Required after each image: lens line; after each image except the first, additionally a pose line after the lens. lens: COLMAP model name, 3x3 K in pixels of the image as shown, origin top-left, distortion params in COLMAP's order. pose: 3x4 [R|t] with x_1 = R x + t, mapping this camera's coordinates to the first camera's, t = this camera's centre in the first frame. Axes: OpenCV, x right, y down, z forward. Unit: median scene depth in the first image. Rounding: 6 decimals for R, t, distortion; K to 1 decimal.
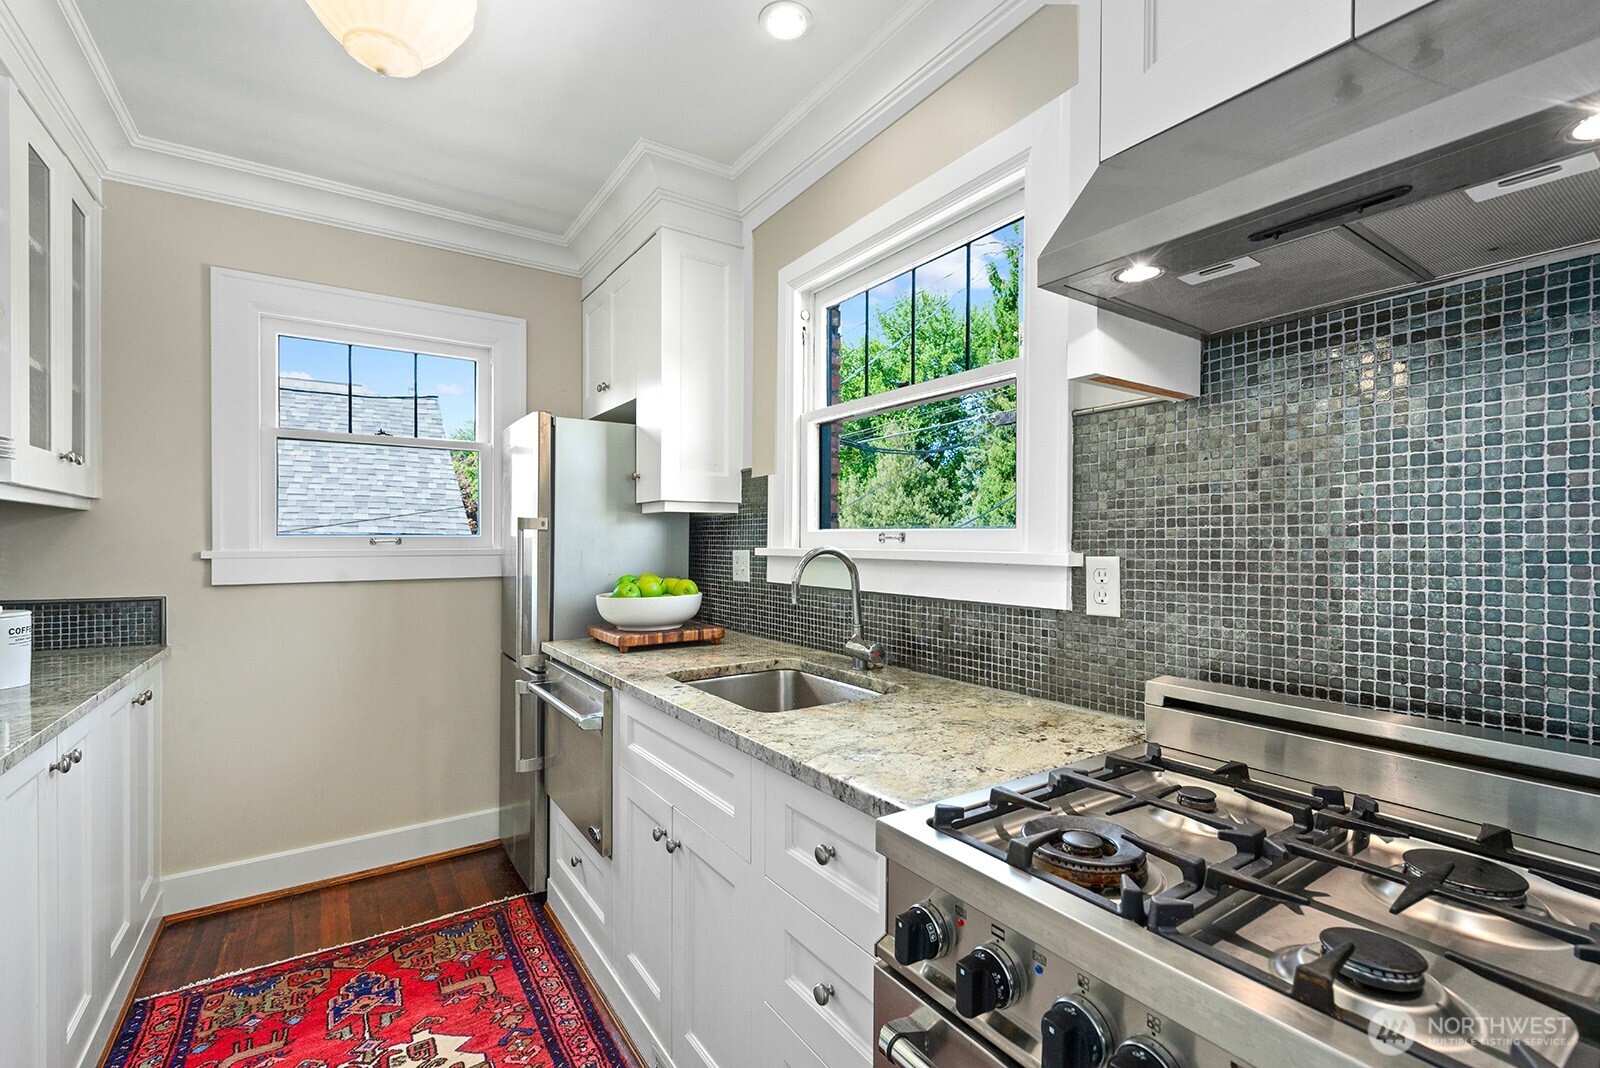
lens RADIAL K [[698.7, 0, 810.2], [0, 698.7, 538.4], [0, 0, 1]] dist [0.013698, -0.004280]
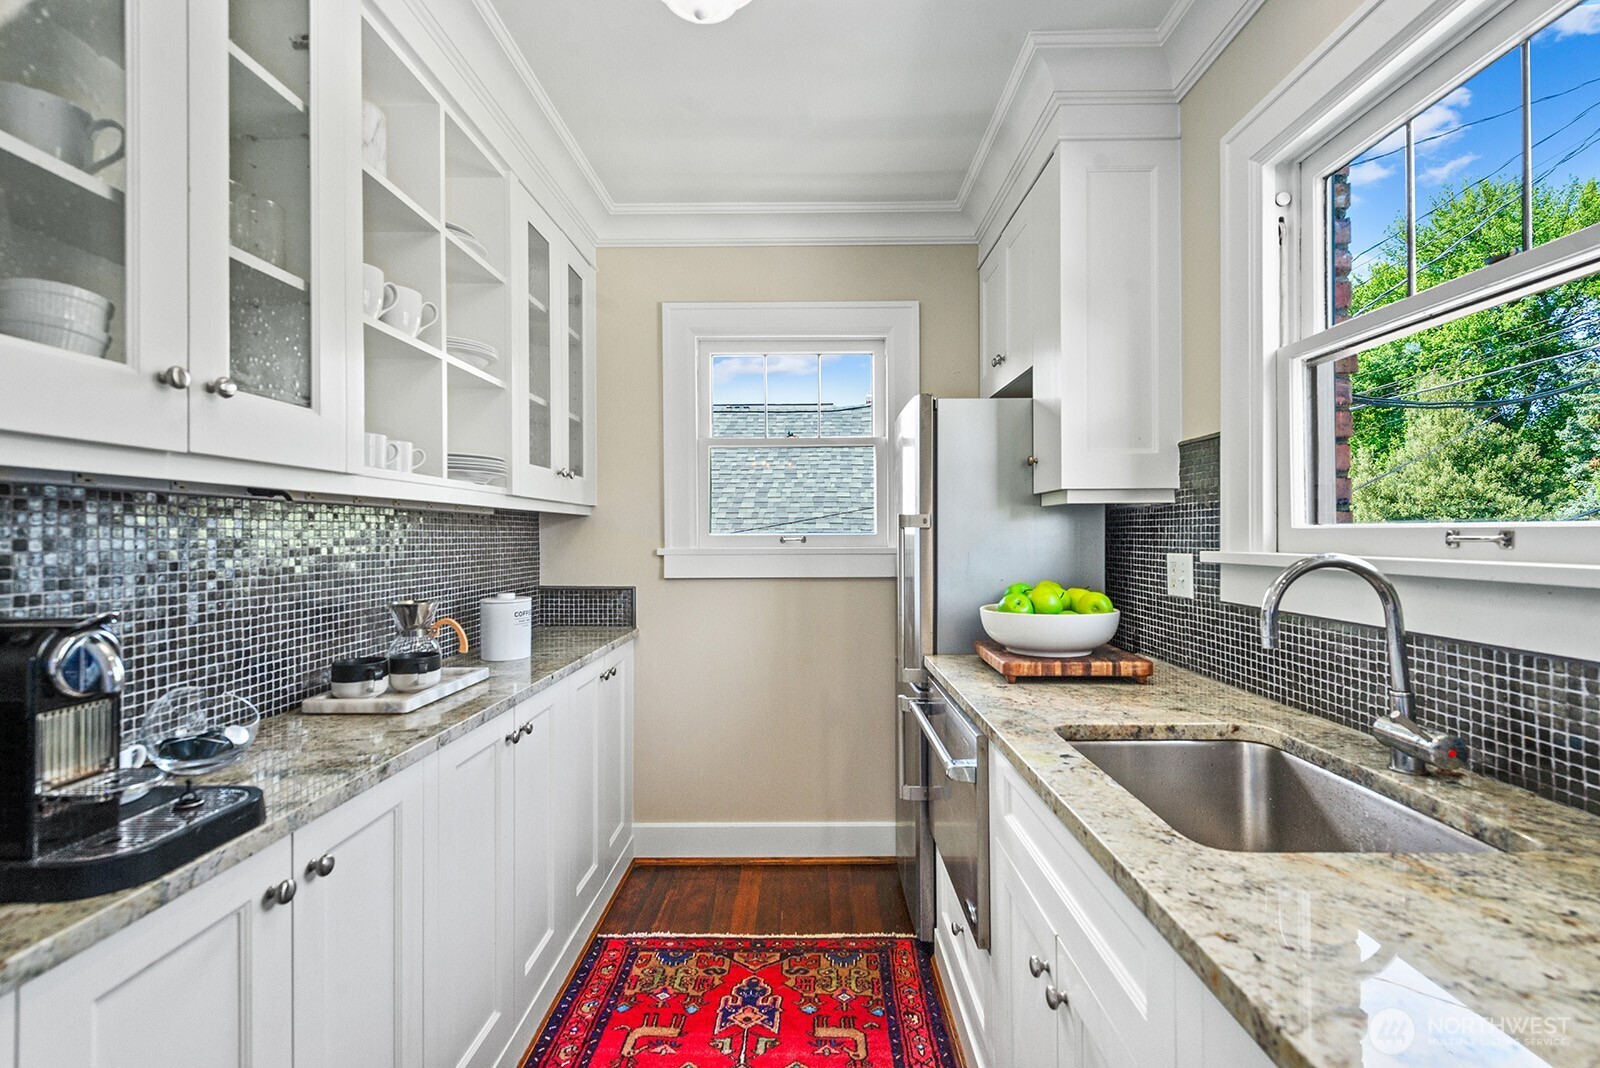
lens RADIAL K [[698.7, 0, 809.0], [0, 698.7, 523.1], [0, 0, 1]] dist [0.013698, -0.004280]
pose [[0.821382, -0.011774, -0.570257, 0.000430], [0.004995, 0.999897, -0.013450, -0.007520], [0.570356, 0.008199, 0.821357, 0.203801]]
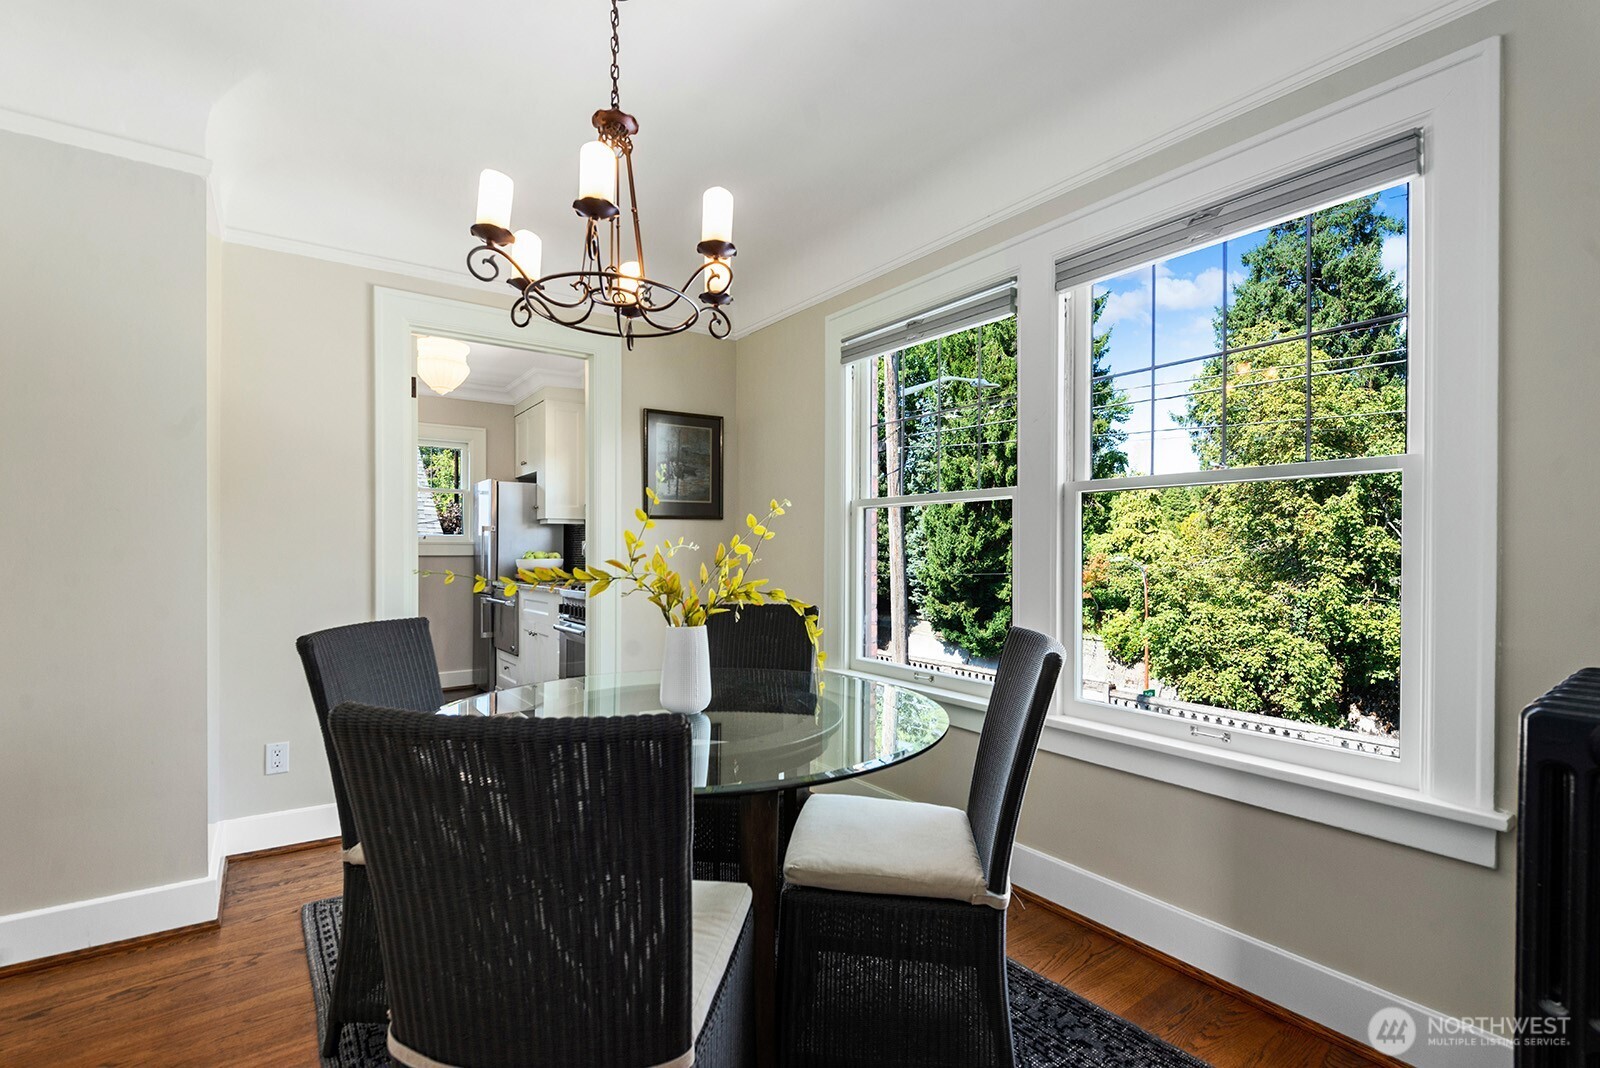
lens RADIAL K [[739.4, 0, 815.0], [0, 739.4, 551.2], [0, 0, 1]] dist [0.004382, 0.000211]
pose [[0.999504, 0.000141, 0.031499, 0.618494], [-0.000159, 1.000000, 0.000567, 0.052986], [-0.031499, -0.000572, 0.999504, -1.512321]]
